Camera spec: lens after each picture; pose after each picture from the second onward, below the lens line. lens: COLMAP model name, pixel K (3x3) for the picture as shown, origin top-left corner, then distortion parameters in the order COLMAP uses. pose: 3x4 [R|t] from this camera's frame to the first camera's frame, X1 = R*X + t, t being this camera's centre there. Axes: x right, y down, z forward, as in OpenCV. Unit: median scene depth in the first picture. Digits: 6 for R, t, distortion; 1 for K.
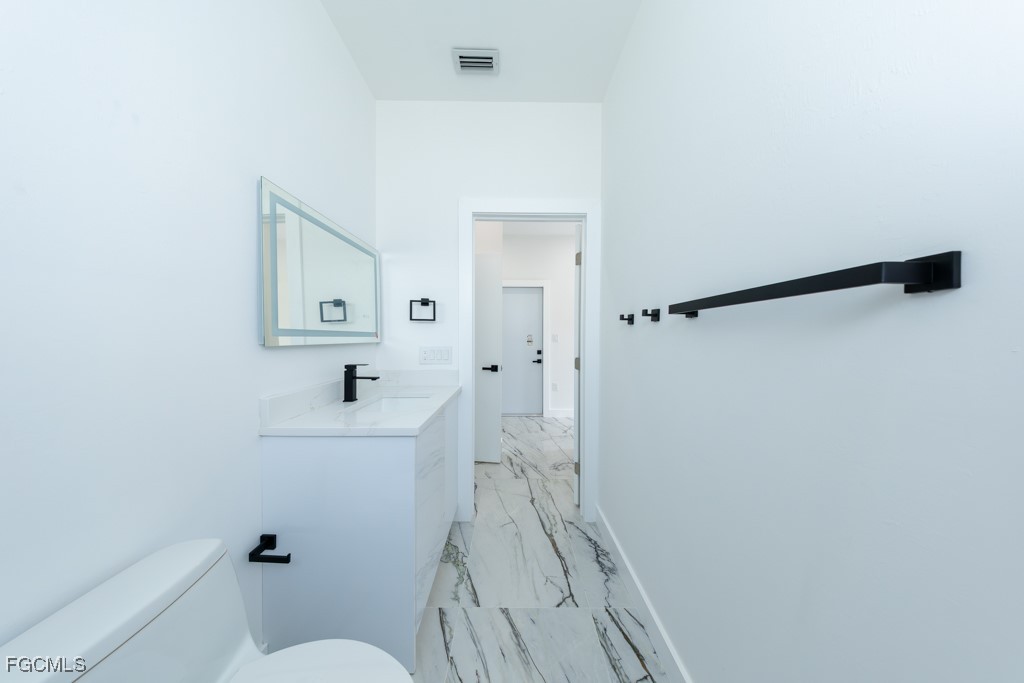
lens RADIAL K [[294.7, 0, 516.5], [0, 294.7, 340.6], [0, 0, 1]] dist [0.004446, -0.000797]
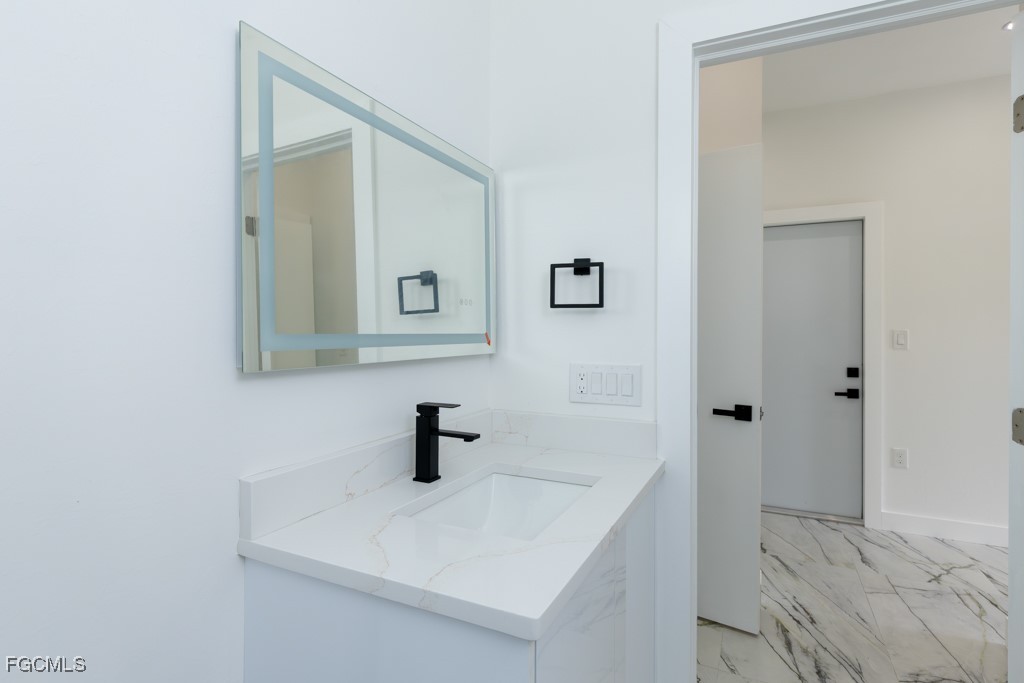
lens RADIAL K [[536.7, 0, 515.7], [0, 536.7, 331.9], [0, 0, 1]] dist [0.012928, -0.002677]
pose [[0.896451, -0.001418, -0.443141, -0.032982], [-0.004438, 0.999916, -0.012178, -0.018392], [0.443121, 0.012884, 0.896369, 0.196604]]
